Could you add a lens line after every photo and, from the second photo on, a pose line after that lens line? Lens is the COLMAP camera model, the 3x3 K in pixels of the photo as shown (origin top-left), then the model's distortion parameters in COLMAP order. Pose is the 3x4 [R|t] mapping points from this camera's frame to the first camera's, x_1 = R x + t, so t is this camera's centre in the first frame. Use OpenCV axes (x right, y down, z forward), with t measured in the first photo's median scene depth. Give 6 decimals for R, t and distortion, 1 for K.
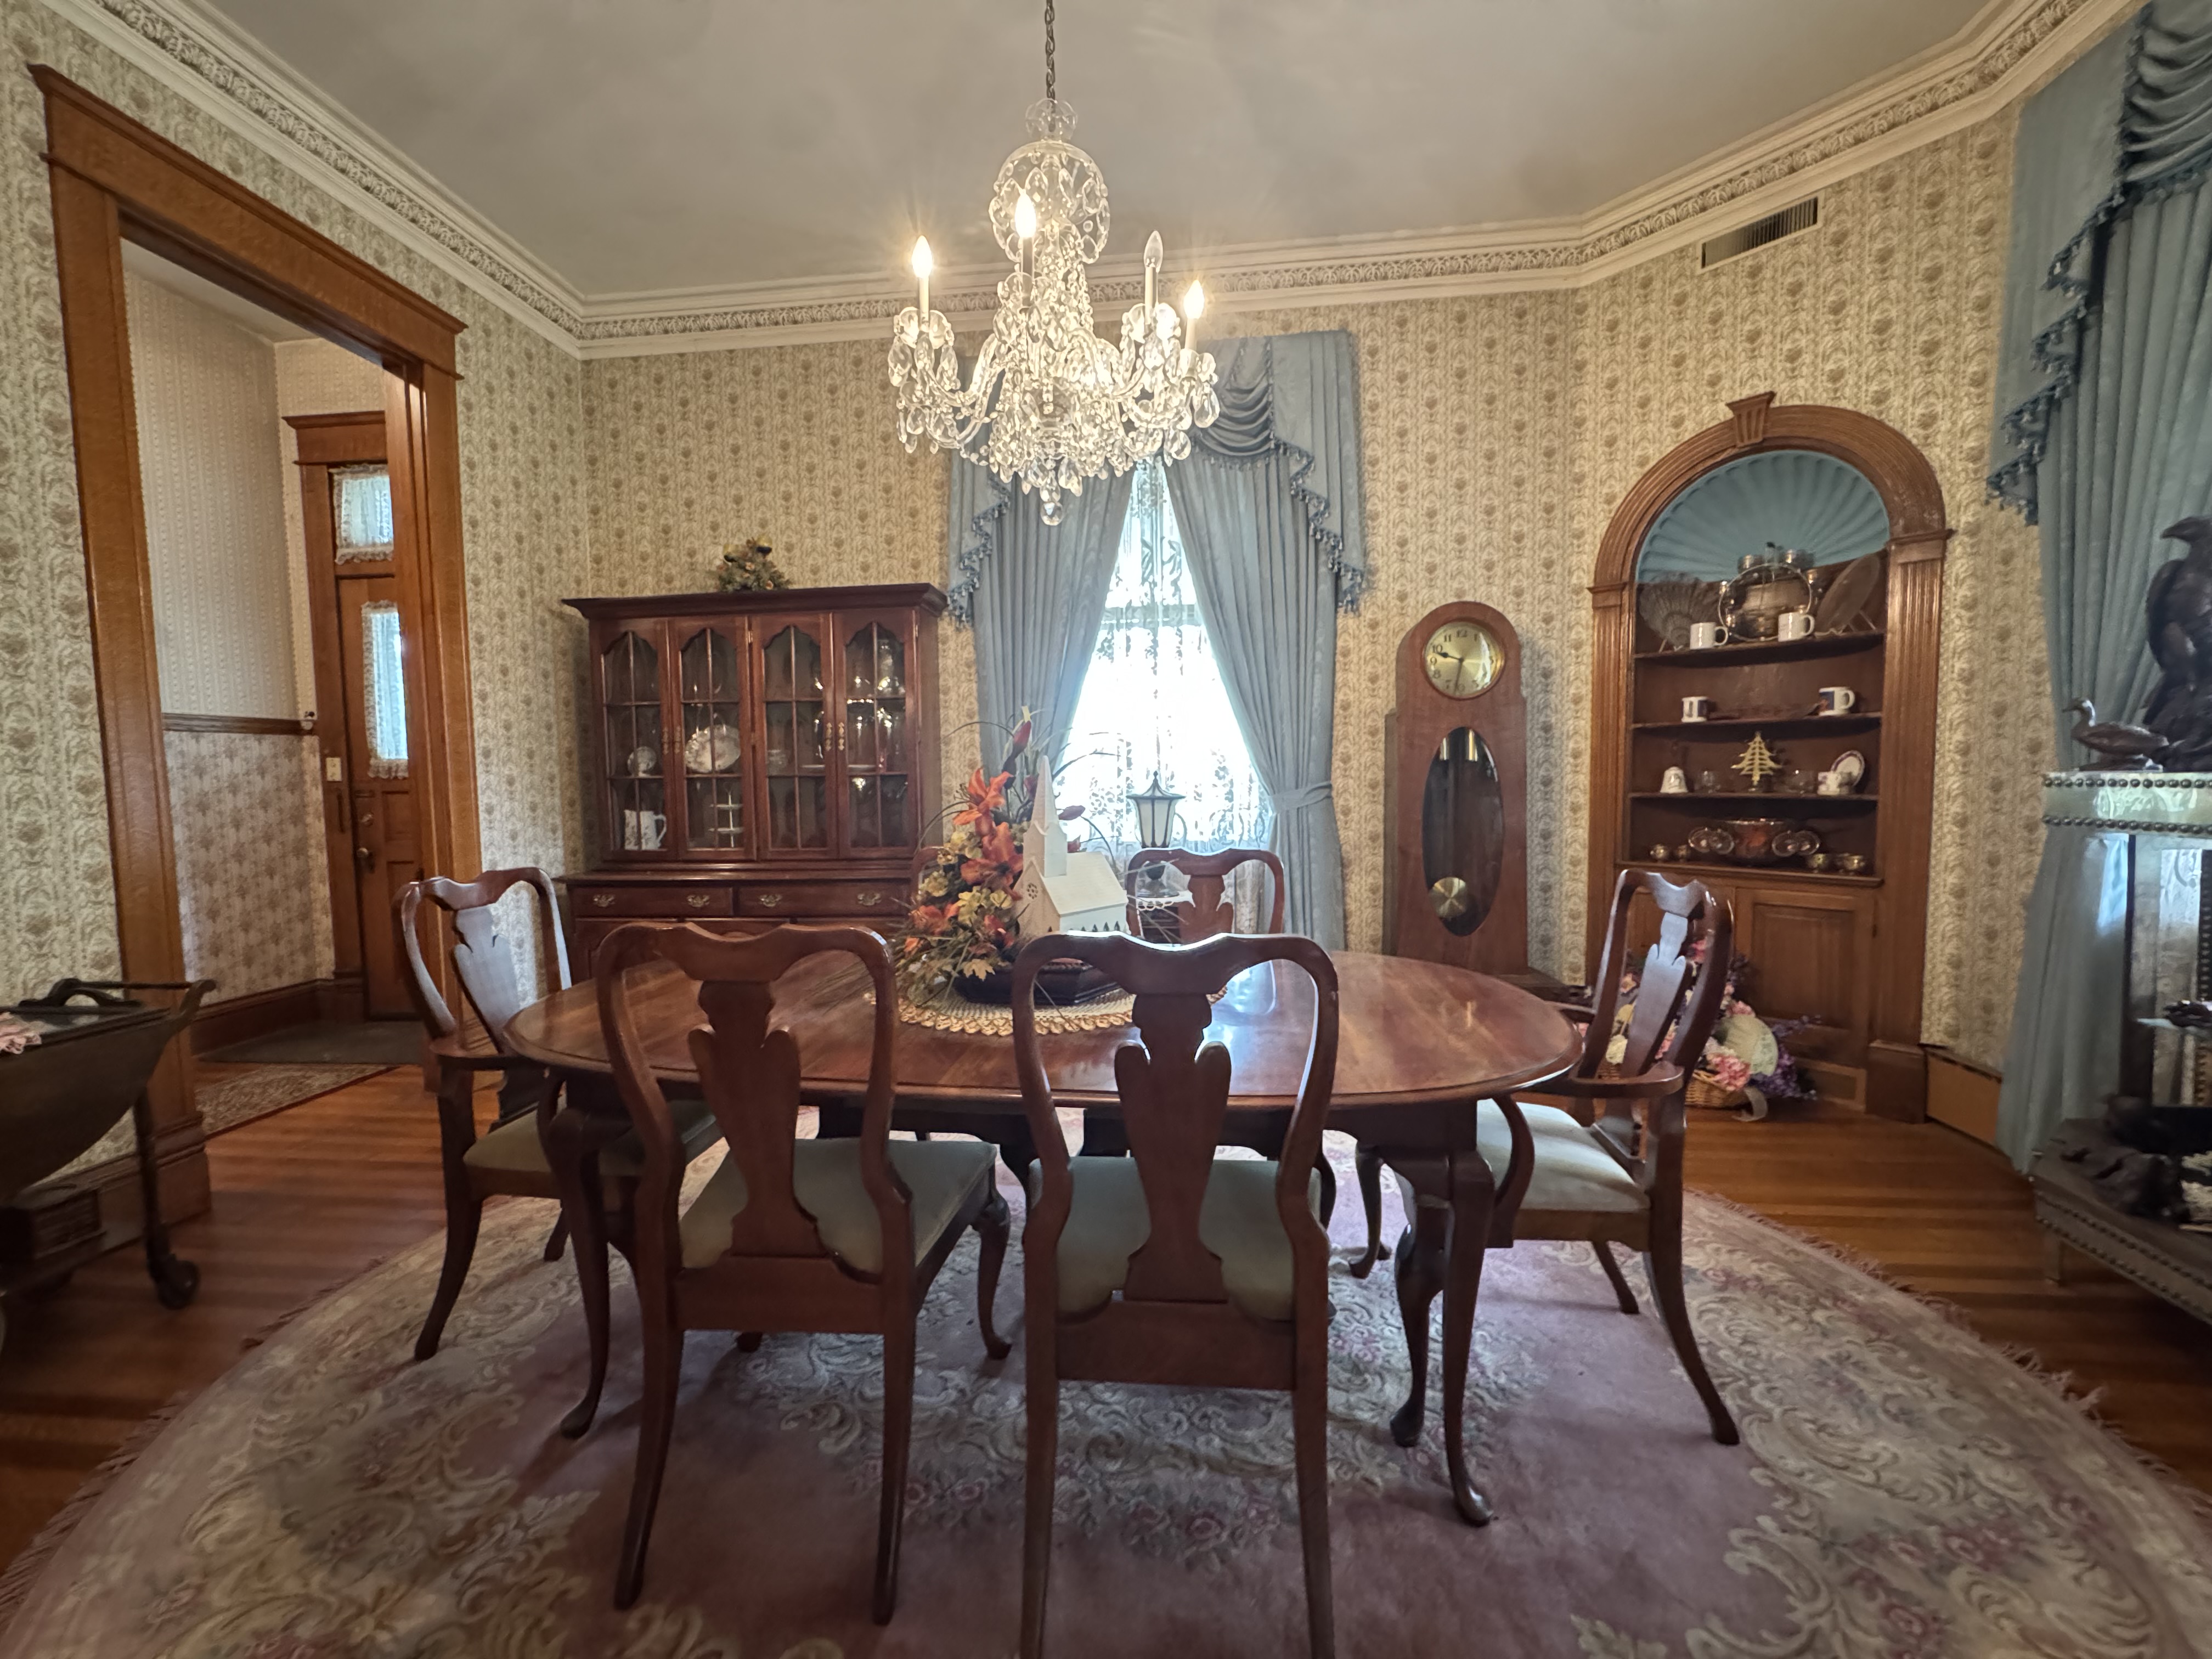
lens RADIAL K [[877.8, 0, 1105.0], [0, 877.8, 825.7], [0, 0, 1]] dist [-0.003813, 0.000312]
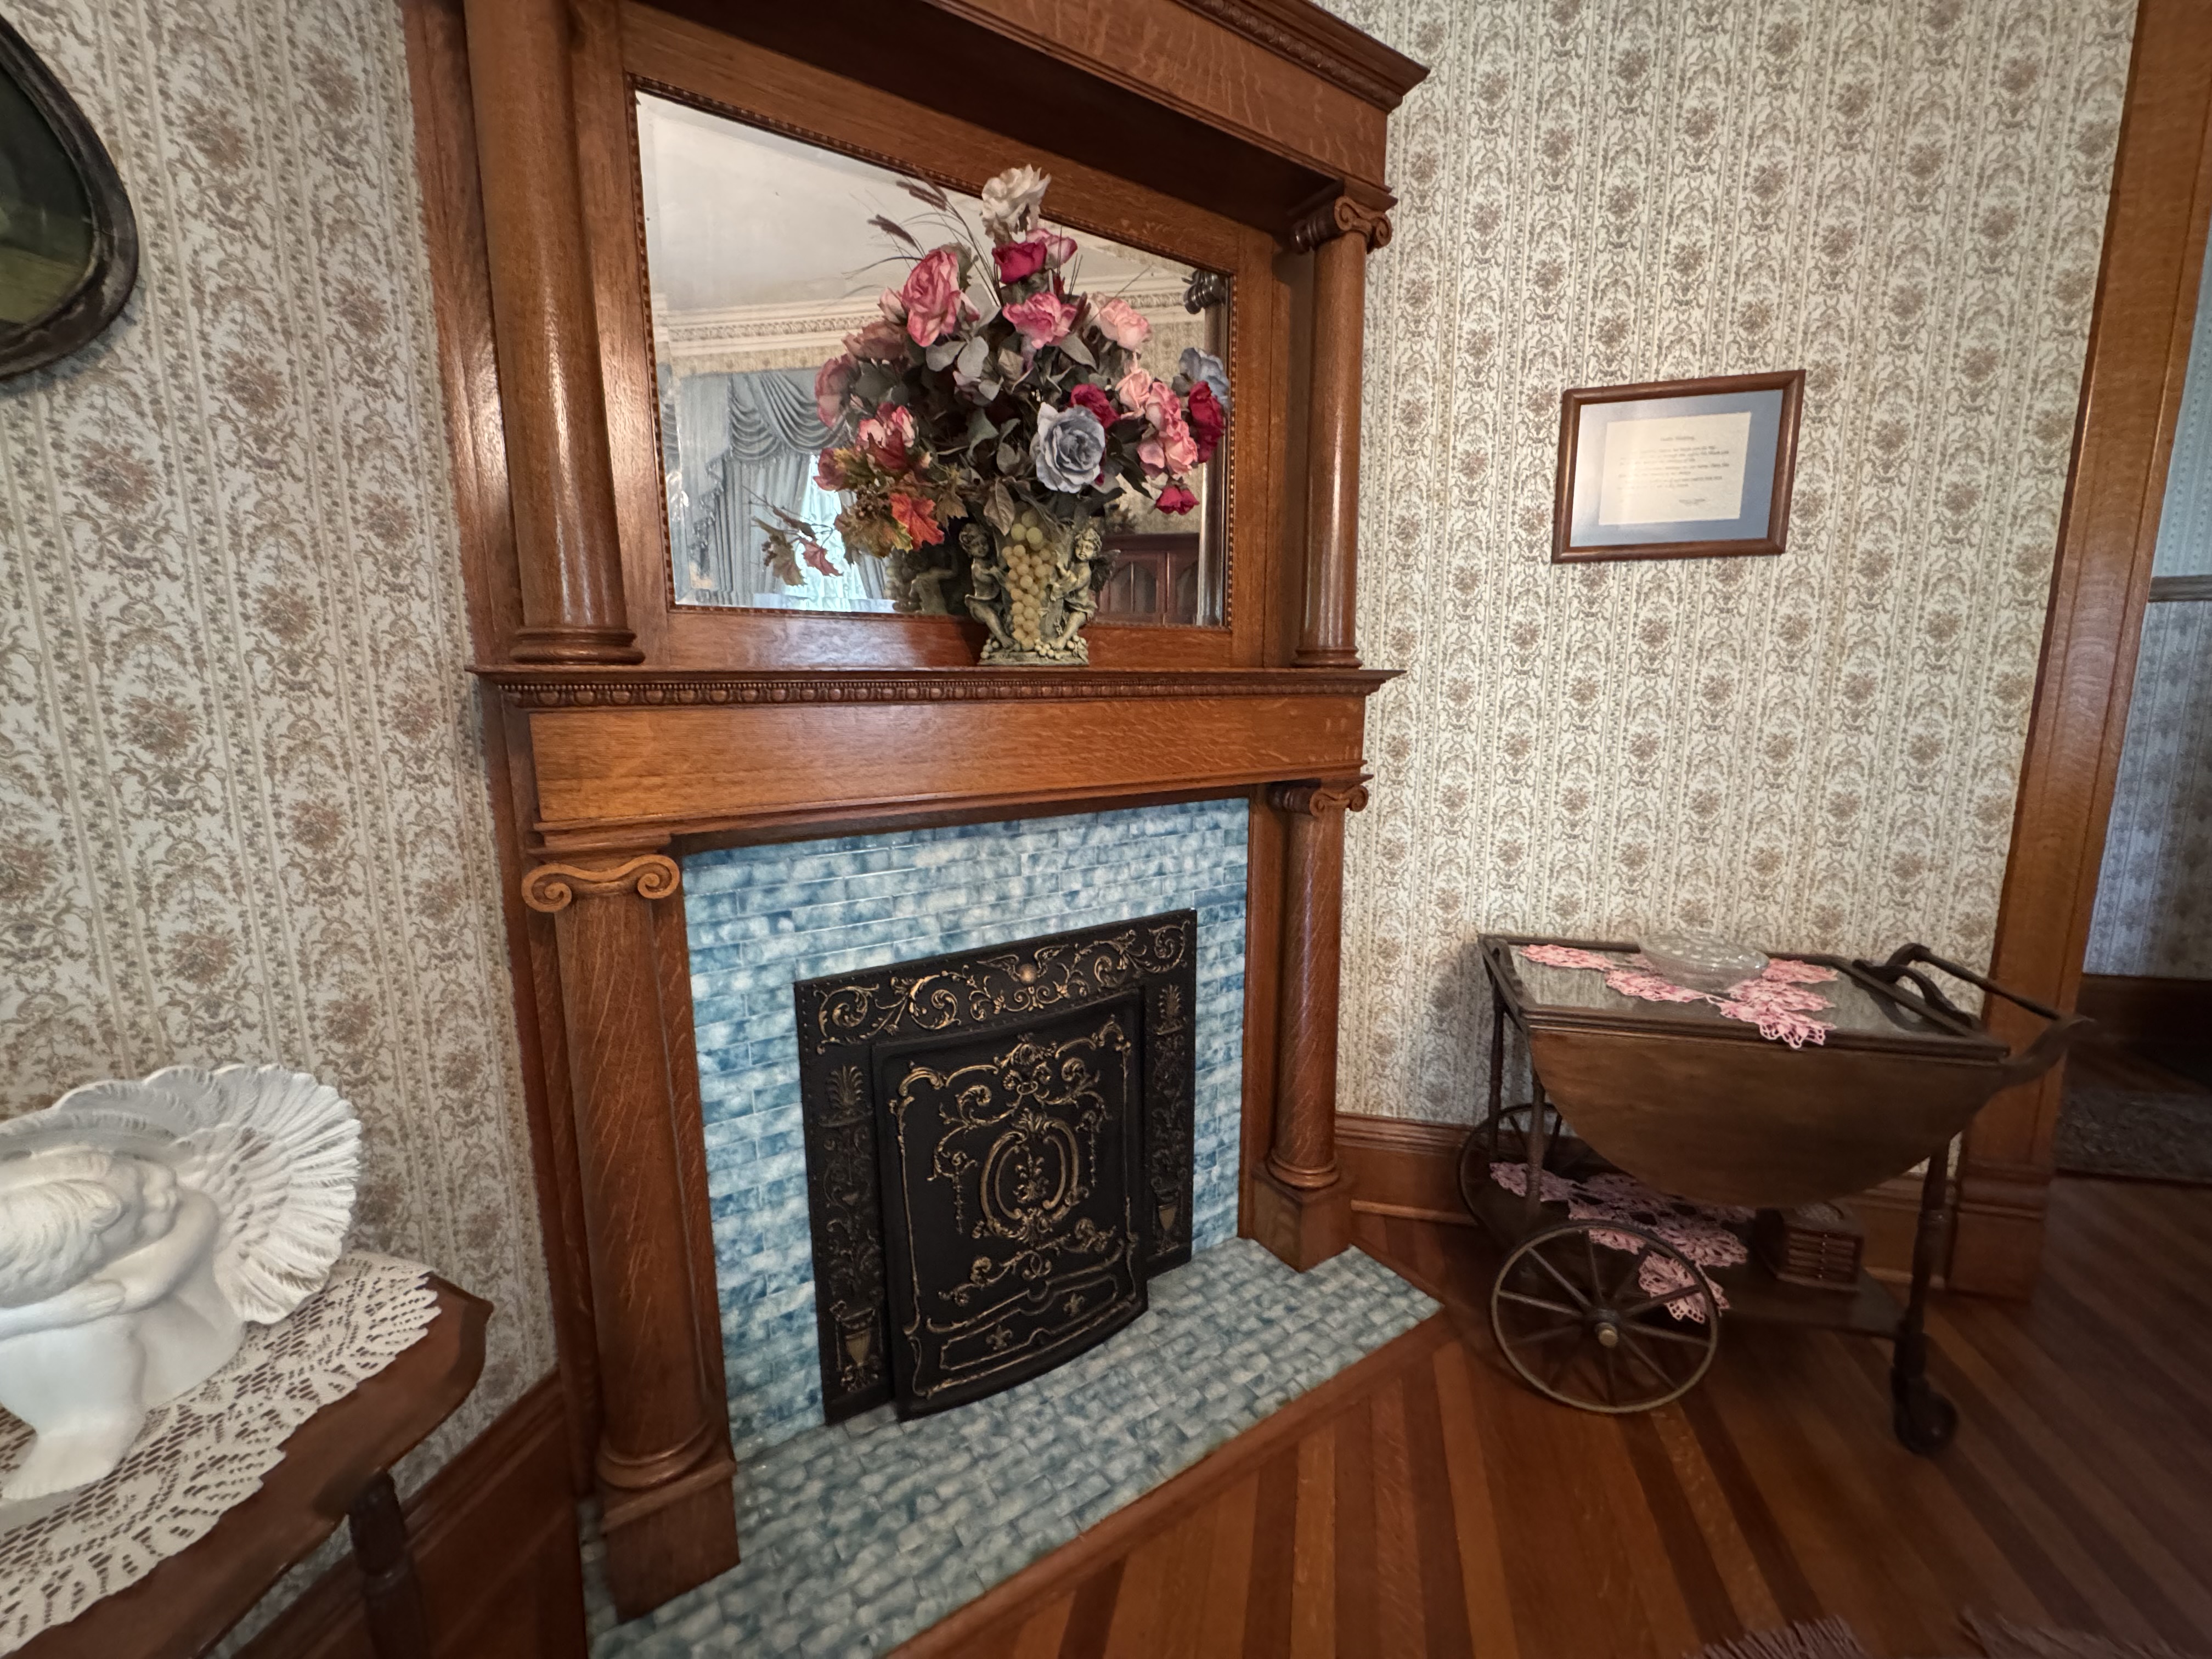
lens RADIAL K [[877.8, 0, 1106.9], [0, 877.8, 830.5], [0, 0, 1]] dist [-0.003813, 0.000312]
pose [[-0.150691, 0.183619, -0.971379, -0.240347], [-0.045233, 0.980289, 0.192321, -0.025479], [0.987546, 0.072919, -0.139415, 0.270370]]
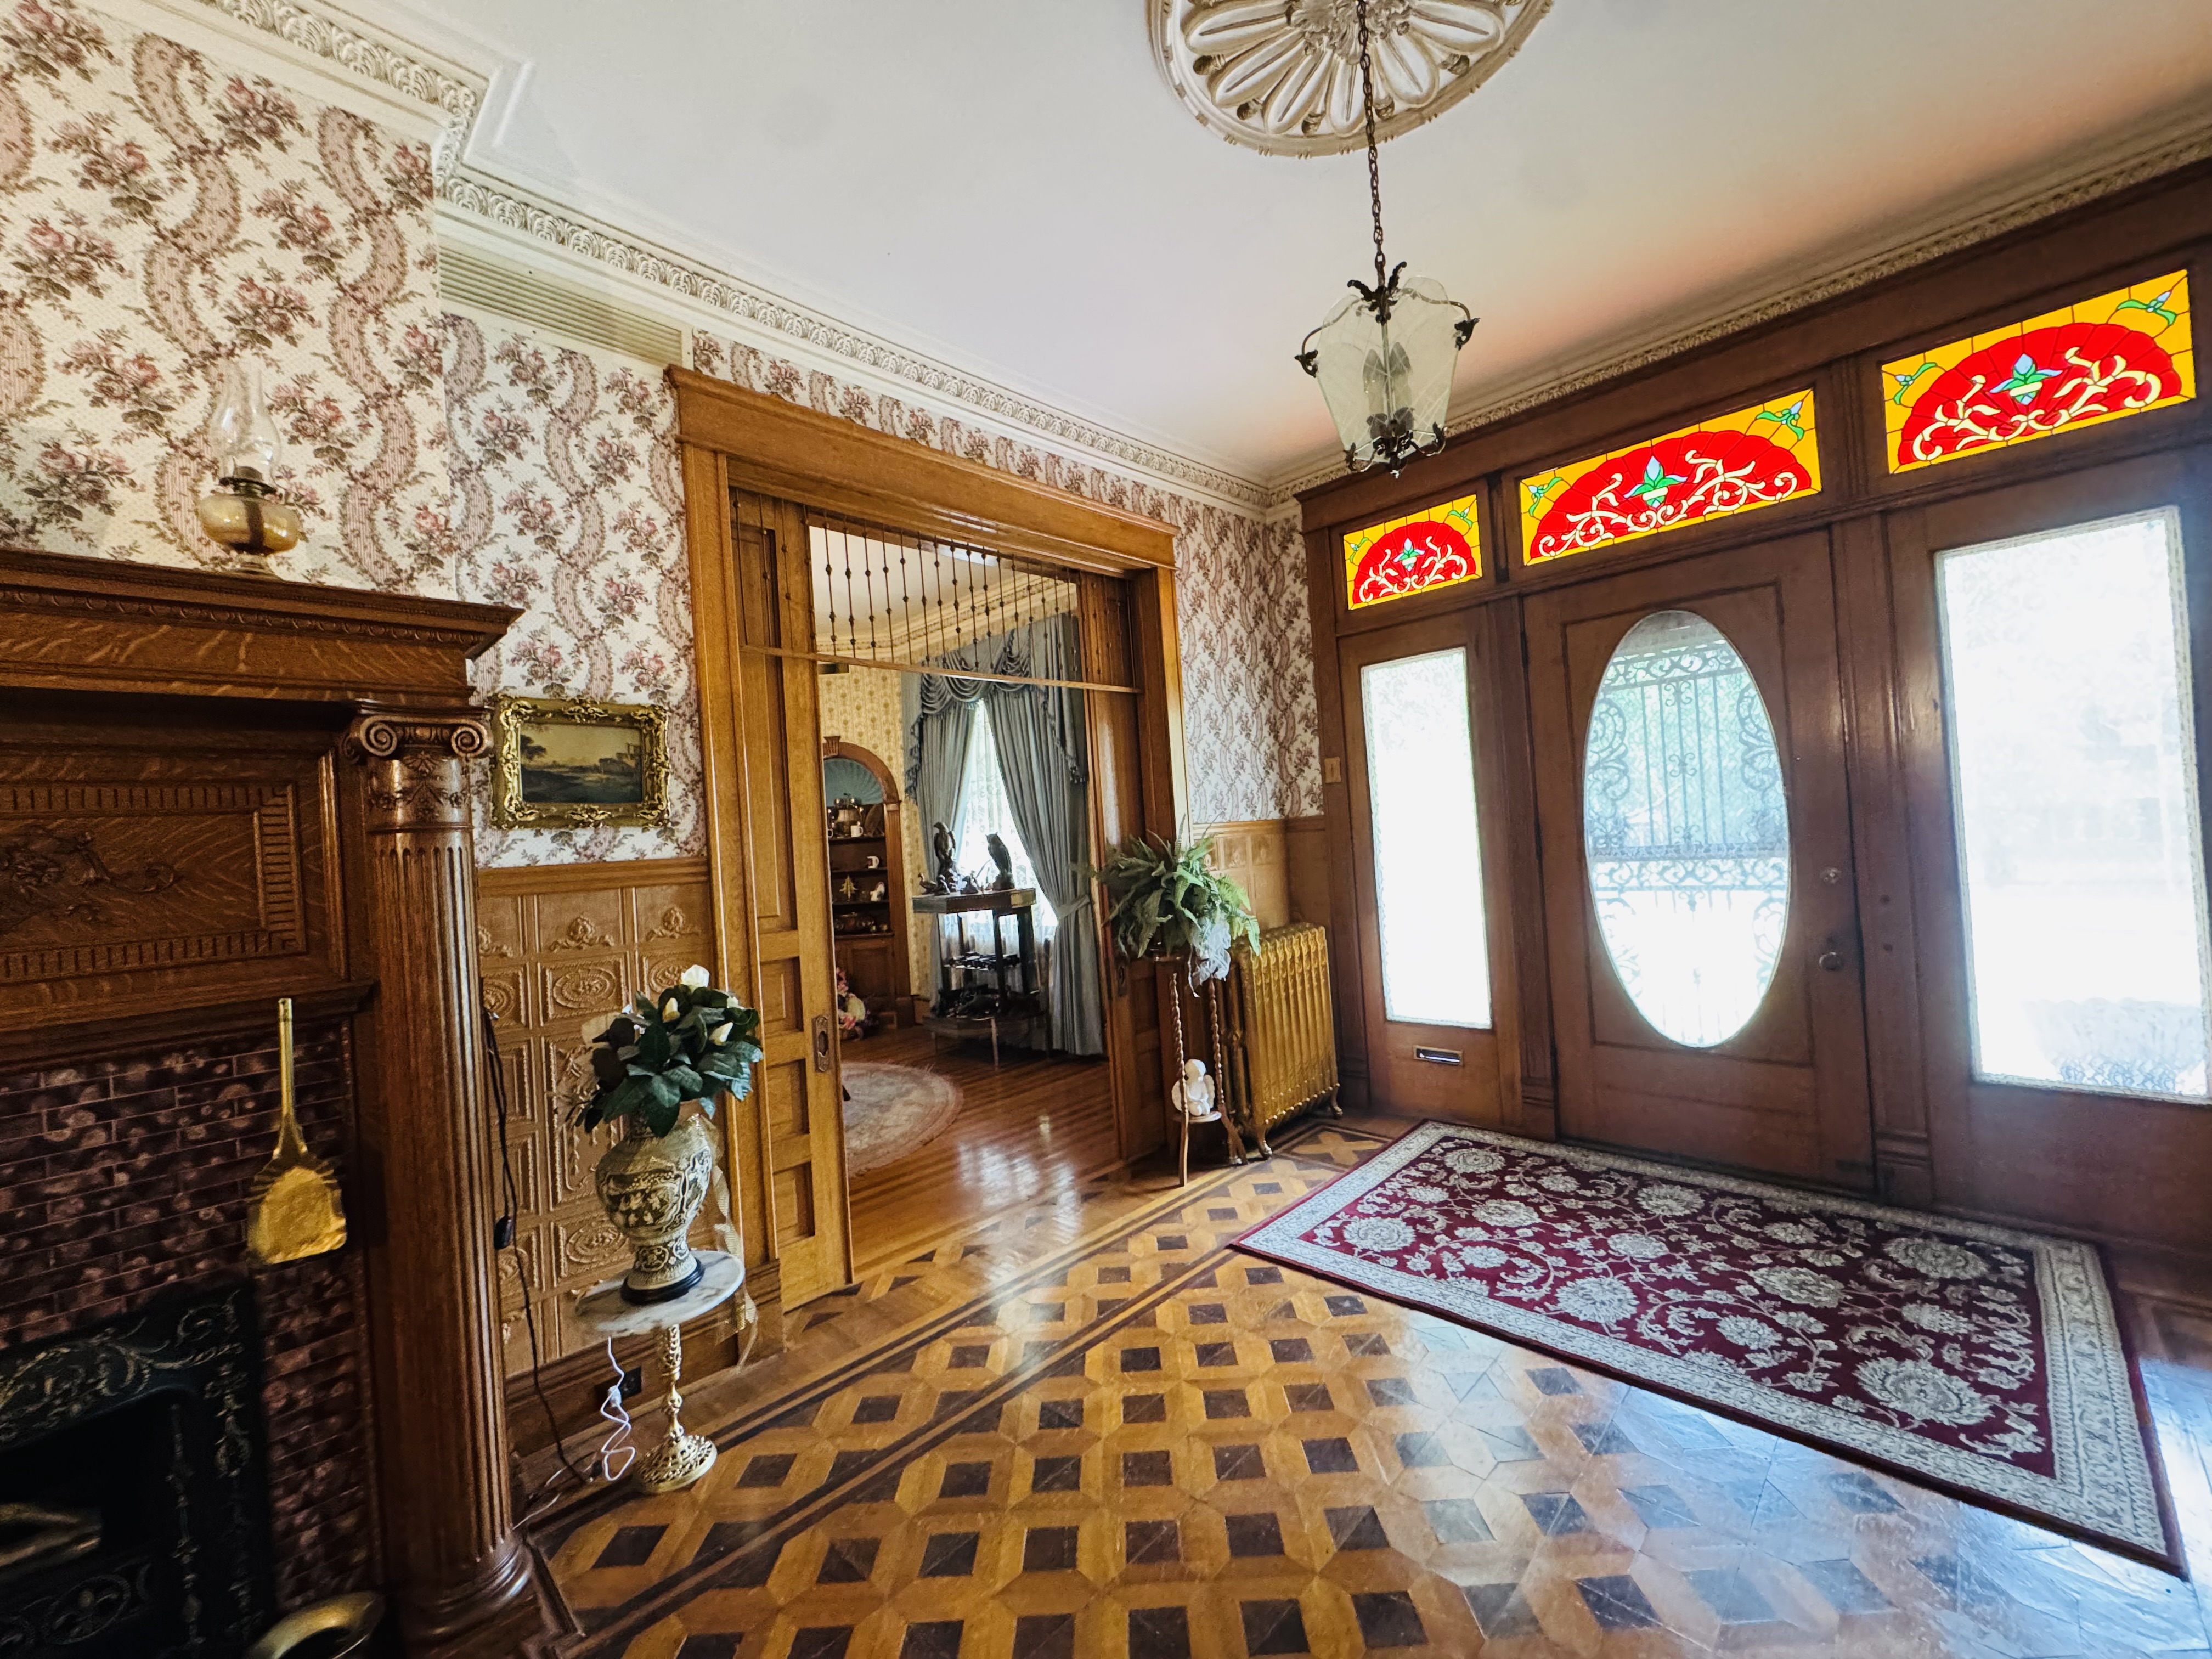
lens RADIAL K [[877.8, 0, 1105.1], [0, 877.8, 829.5], [0, 0, 1]] dist [-0.003813, 0.000312]
pose [[0.626265, -0.024649, 0.779220, -0.656097], [0.105978, 0.992914, -0.053766, -0.033397], [-0.772373, 0.116252, 0.624440, -1.026413]]
